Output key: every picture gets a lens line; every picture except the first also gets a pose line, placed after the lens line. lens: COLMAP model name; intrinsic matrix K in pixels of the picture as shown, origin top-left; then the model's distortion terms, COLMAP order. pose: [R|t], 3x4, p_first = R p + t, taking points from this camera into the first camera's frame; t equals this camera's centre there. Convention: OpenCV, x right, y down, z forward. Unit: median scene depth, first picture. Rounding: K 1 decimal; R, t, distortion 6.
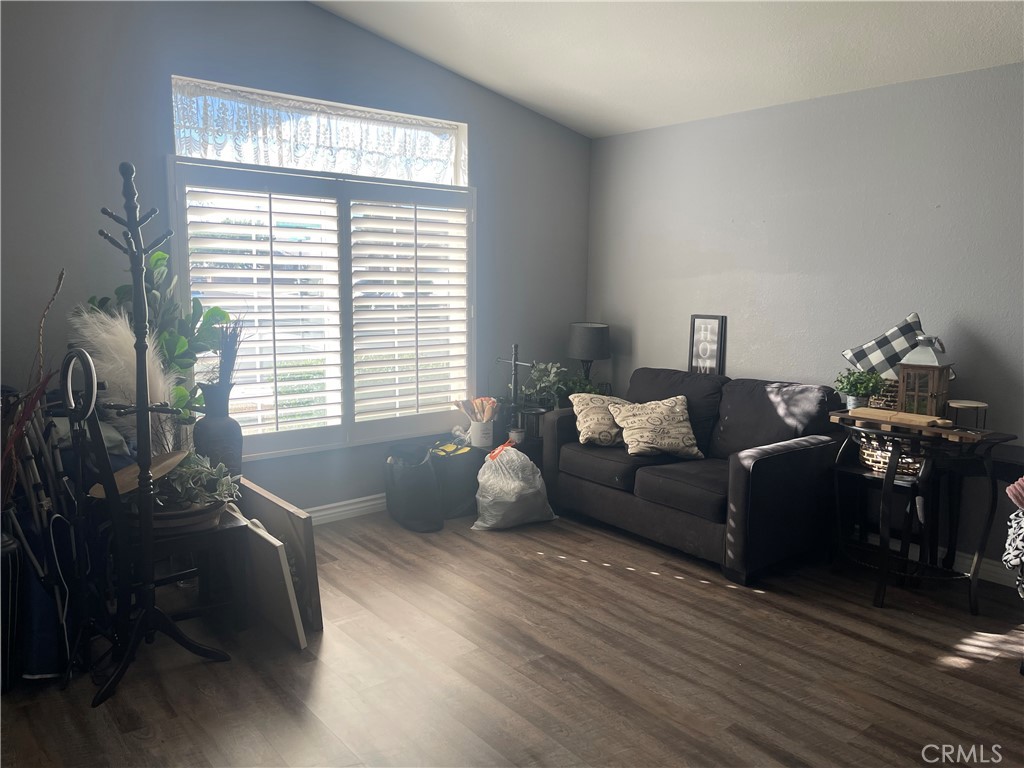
lens RADIAL K [[775.2, 0, 507.8], [0, 775.2, 381.6], [0, 0, 1]] dist [0.072548, -0.090262]
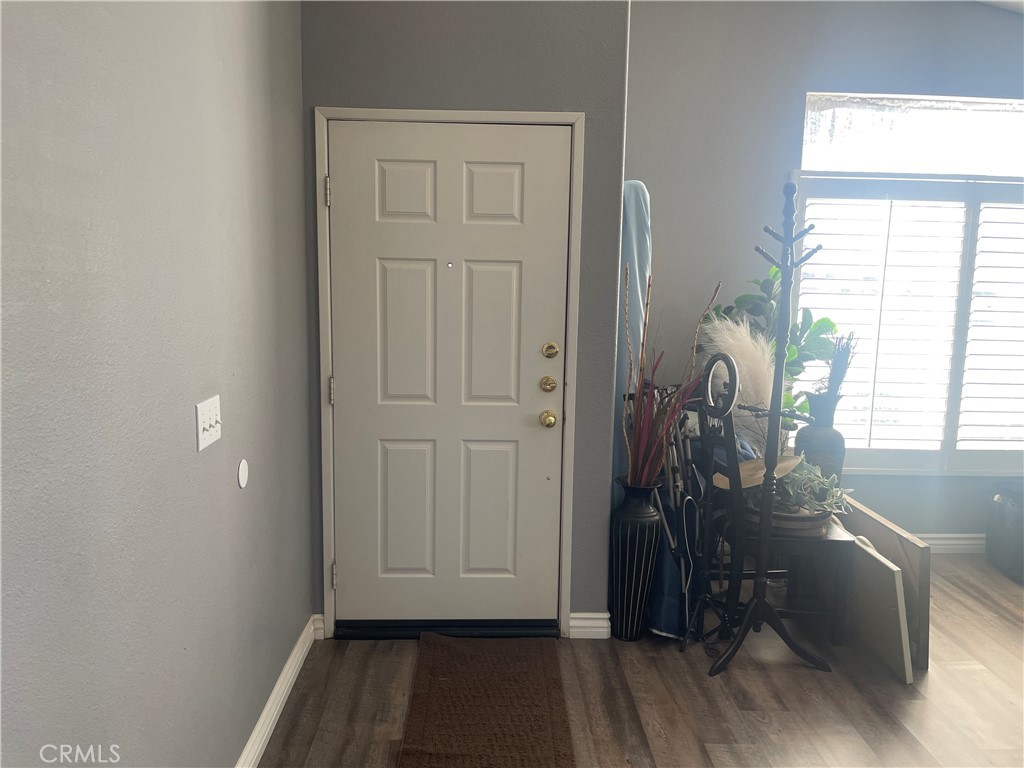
lens RADIAL K [[775.2, 0, 507.3], [0, 775.2, 381.1], [0, 0, 1]] dist [0.072548, -0.090262]
pose [[0.794560, 0.086678, -0.600967, -0.101217], [-0.090897, 0.995585, 0.023415, -0.000019], [0.600343, 0.036021, 0.798931, -0.056681]]
